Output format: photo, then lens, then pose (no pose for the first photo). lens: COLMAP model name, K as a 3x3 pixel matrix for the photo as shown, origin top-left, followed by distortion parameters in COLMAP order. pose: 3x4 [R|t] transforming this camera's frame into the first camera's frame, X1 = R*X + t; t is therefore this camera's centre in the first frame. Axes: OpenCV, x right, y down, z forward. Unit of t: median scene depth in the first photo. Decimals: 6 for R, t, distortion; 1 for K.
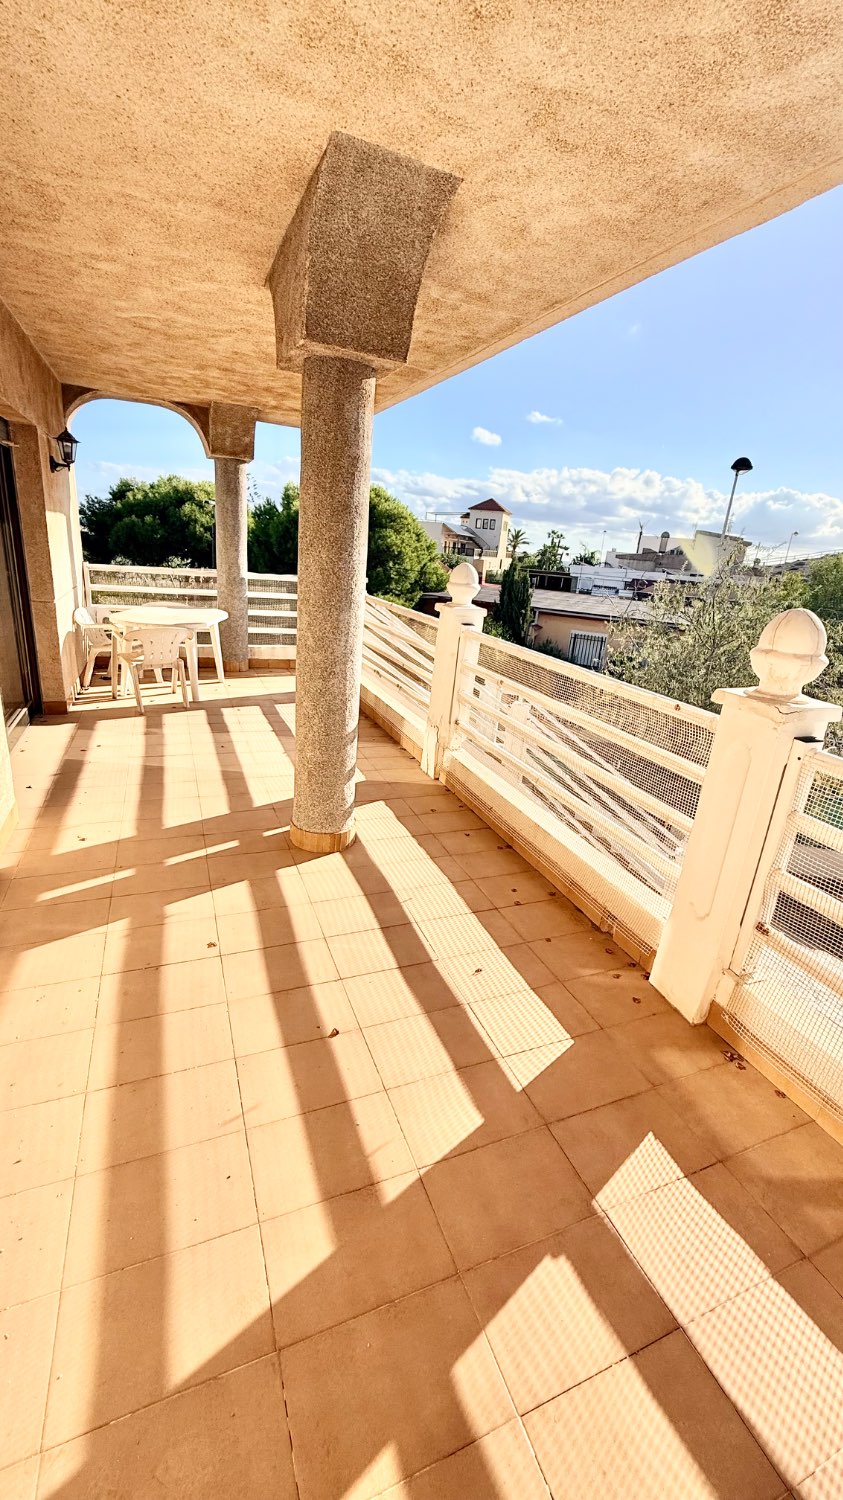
lens RADIAL K [[597.3, 0, 429.0], [0, 597.3, 747.1], [0, 0, 1]] dist [-0.001277, 0.000678]
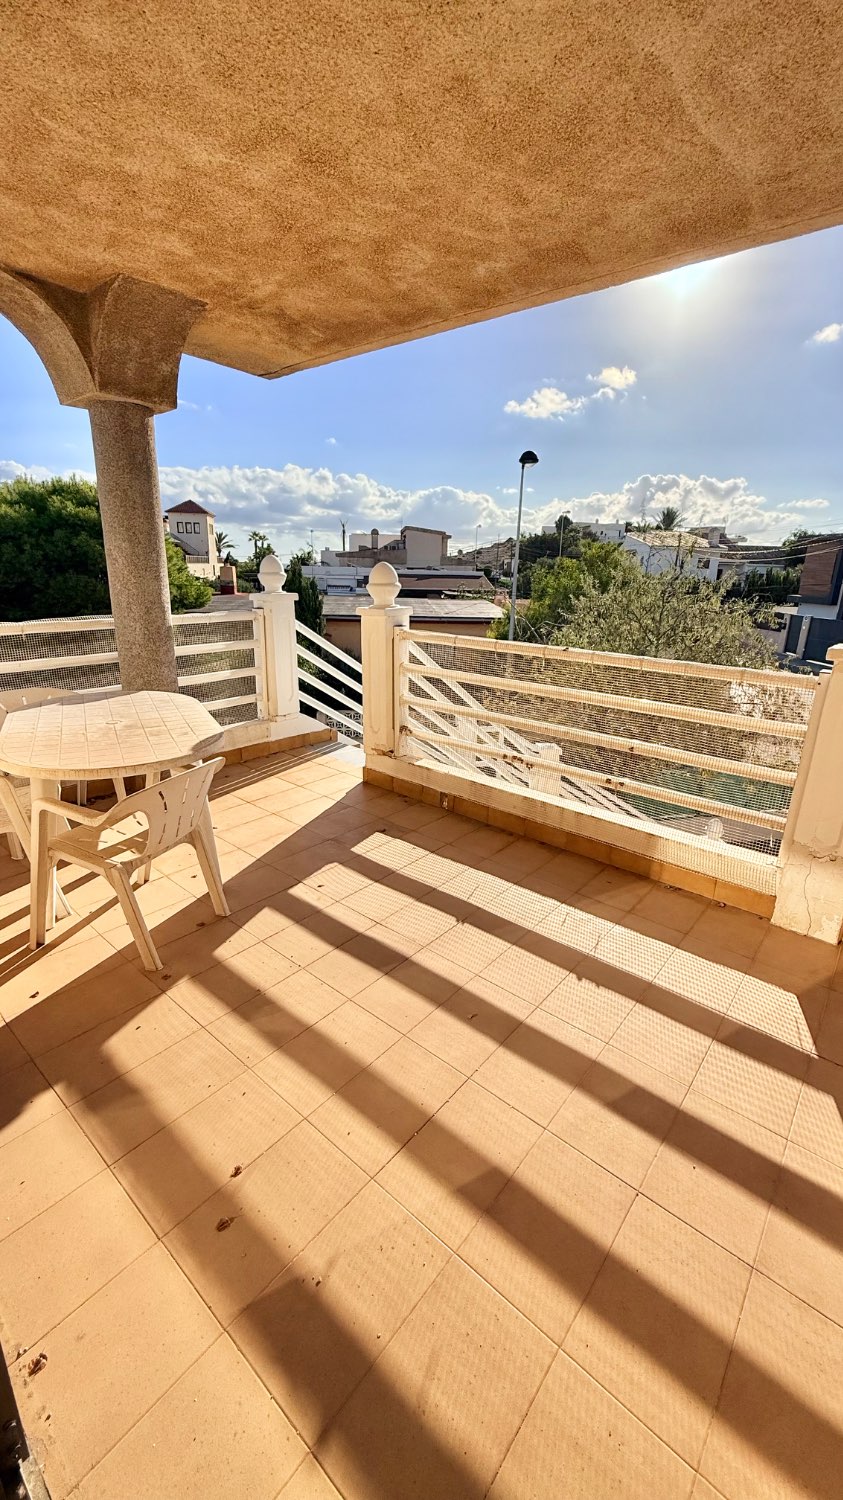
lens RADIAL K [[590.1, 0, 426.7], [0, 590.1, 749.9], [0, 0, 1]] dist [0.000794, 0.000137]
pose [[0.886132, -0.195159, 0.420336, -0.781216], [0.192443, 0.980067, 0.049340, -0.332630], [-0.421586, 0.037169, 0.906026, 0.888759]]
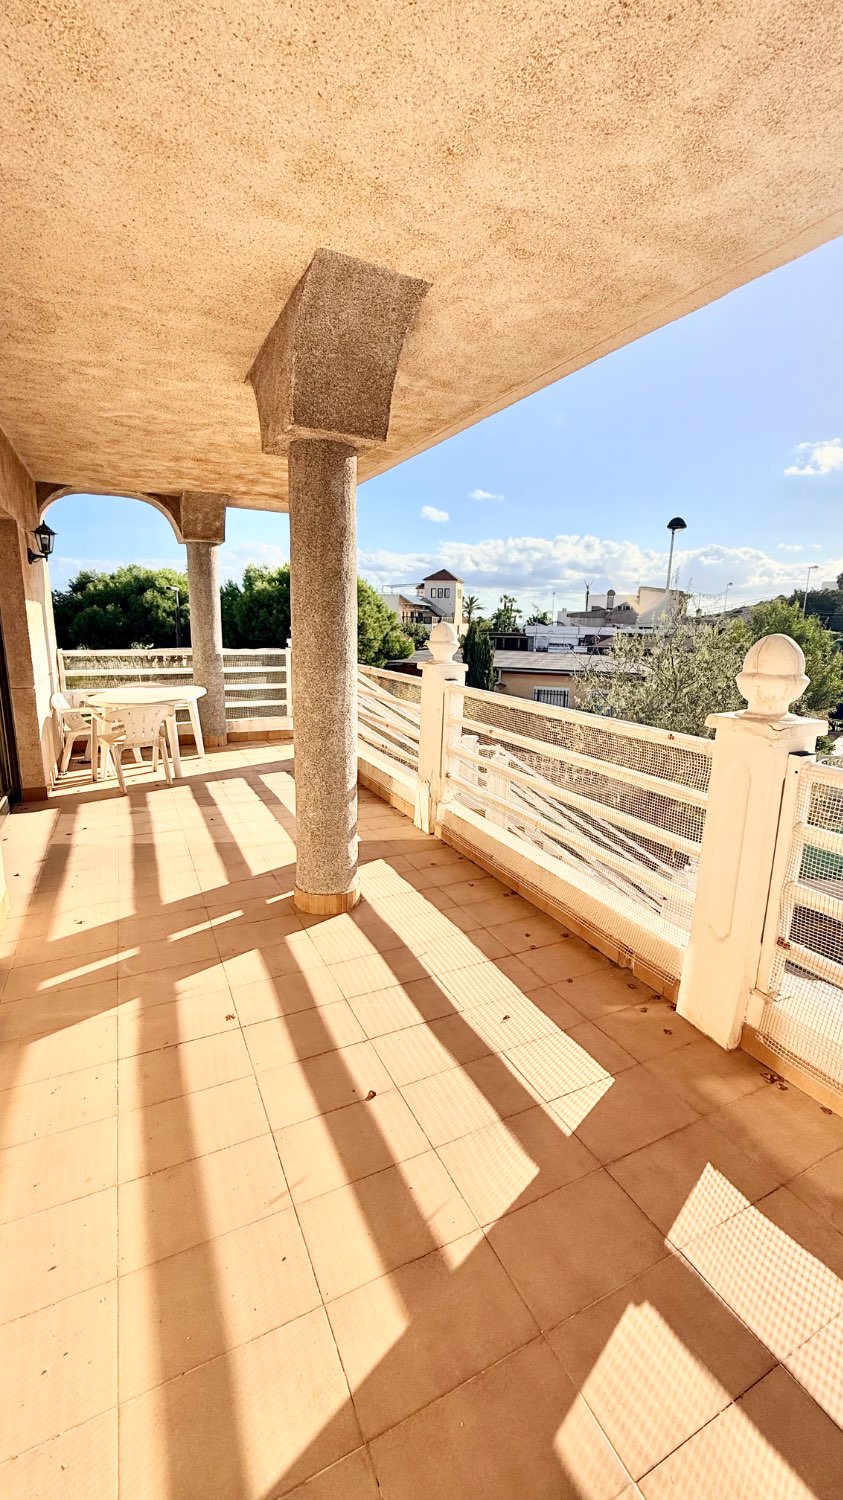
lens RADIAL K [[597.3, 0, 429.0], [0, 597.3, 747.1], [0, 0, 1]] dist [-0.001277, 0.000678]
pose [[0.995654, -0.075177, 0.054961, -0.050478], [0.080717, 0.991009, -0.106702, 0.022173], [-0.046445, 0.110675, 0.992771, -0.013711]]
